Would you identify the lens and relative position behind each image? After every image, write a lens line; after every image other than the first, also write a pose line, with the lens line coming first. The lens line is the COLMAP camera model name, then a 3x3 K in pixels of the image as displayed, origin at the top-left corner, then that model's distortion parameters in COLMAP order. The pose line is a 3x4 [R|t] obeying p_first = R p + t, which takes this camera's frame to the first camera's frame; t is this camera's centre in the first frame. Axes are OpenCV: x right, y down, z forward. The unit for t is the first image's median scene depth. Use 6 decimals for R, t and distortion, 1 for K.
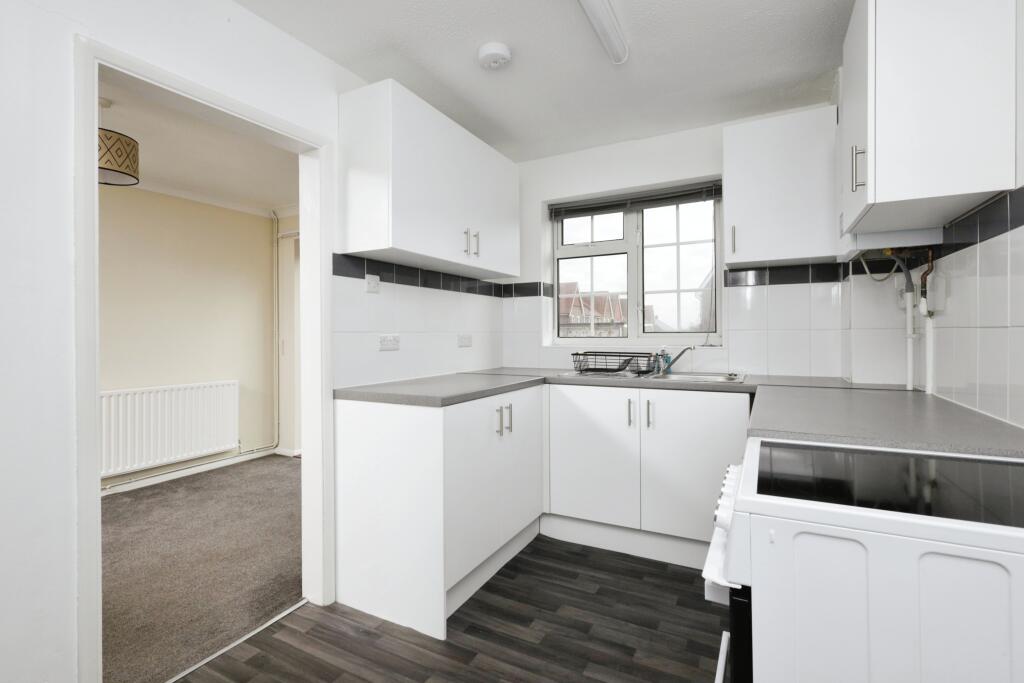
lens RADIAL K [[474.6, 0, 513.7], [0, 474.6, 336.0], [0, 0, 1]] dist [0.000196, 0.000488]
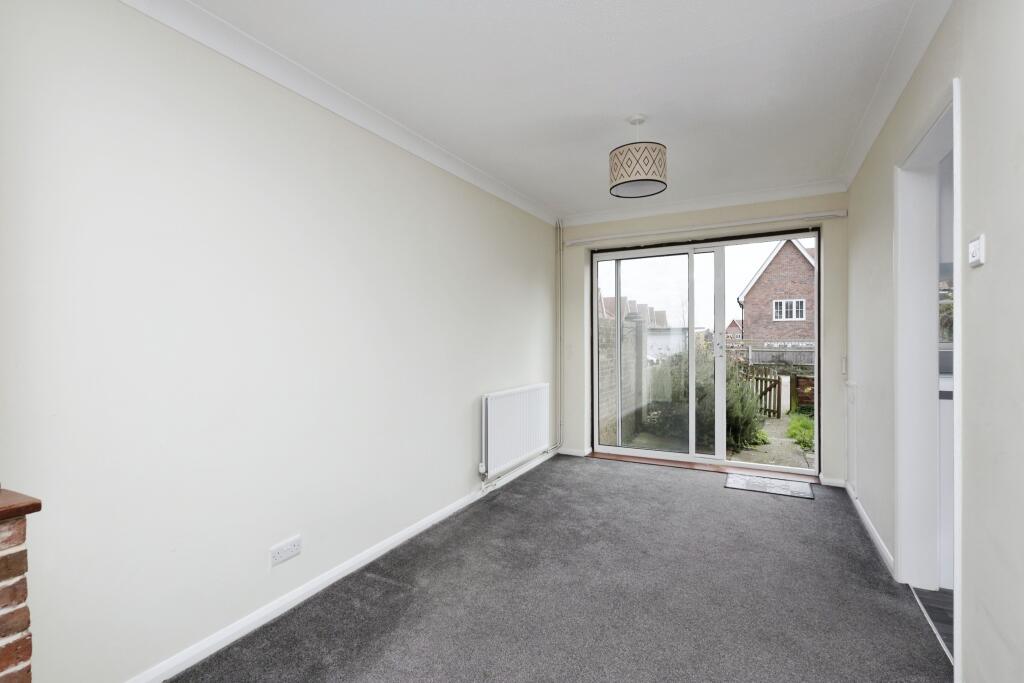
lens RADIAL K [[474.6, 0, 513.0], [0, 474.6, 336.0], [0, 0, 1]] dist [0.000196, 0.000488]
pose [[0.999993, 0.003219, 0.001919, -0.839033], [-0.003189, 0.999875, -0.015501, 0.016343], [-0.001969, 0.015495, 0.999878, -0.028259]]
